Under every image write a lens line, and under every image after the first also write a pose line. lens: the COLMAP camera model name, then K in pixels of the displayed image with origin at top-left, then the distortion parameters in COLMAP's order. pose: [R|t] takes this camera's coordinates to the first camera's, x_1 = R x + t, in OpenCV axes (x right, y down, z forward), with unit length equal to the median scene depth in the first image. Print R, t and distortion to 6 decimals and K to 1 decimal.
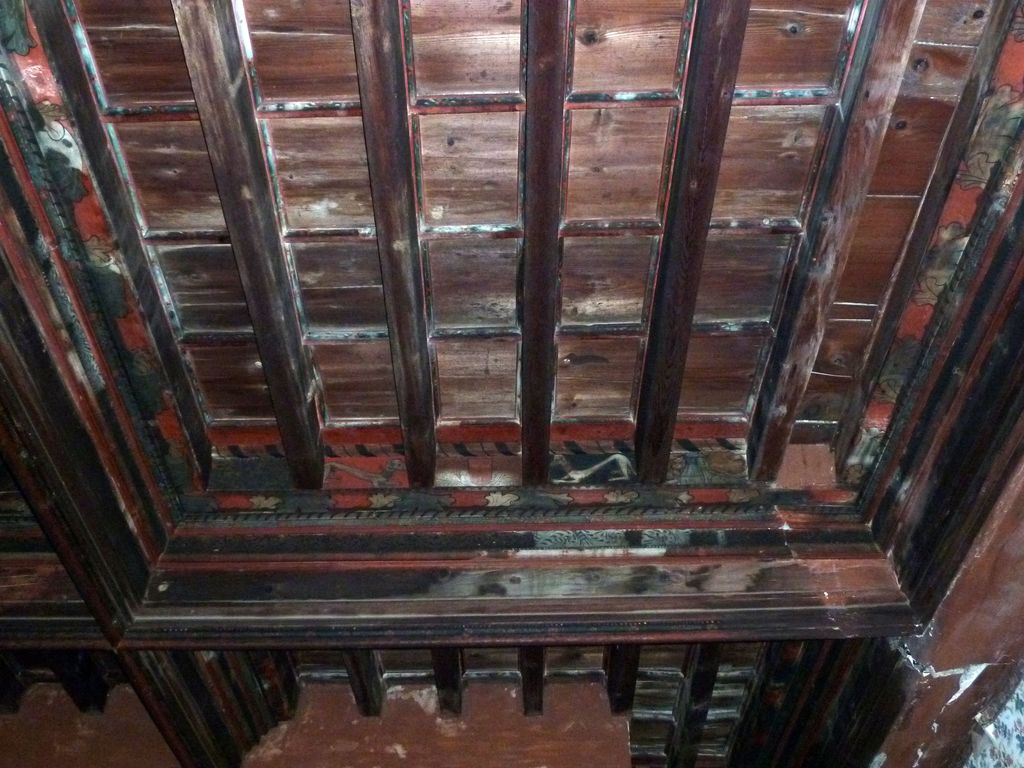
lens RADIAL K [[1041.6, 0, 511.2], [0, 1041.6, 376.6], [0, 0, 1]] dist [-0.022638, 0.000000]
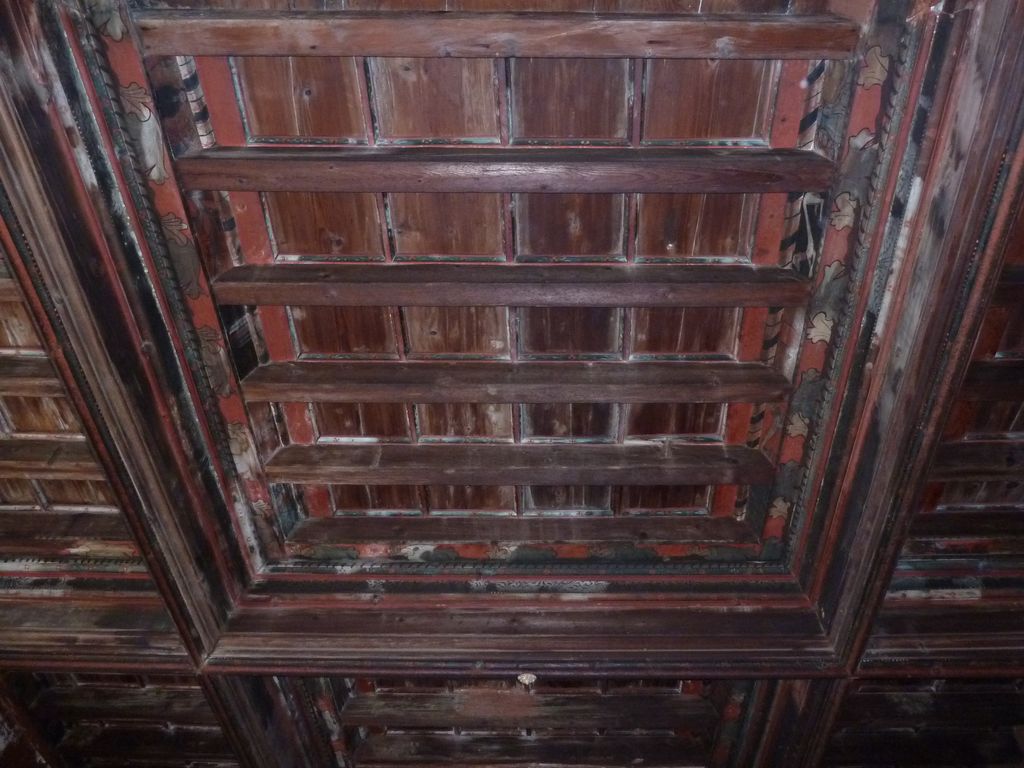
lens RADIAL K [[768.5, 0, 508.6], [0, 768.5, 381.0], [0, 0, 1]] dist [-0.035553, 0.010946]
pose [[-0.012013, -0.825775, -0.563872, 0.363378], [0.677571, 0.407986, -0.611919, 0.386112], [0.735359, -0.389414, 0.554620, 0.387633]]
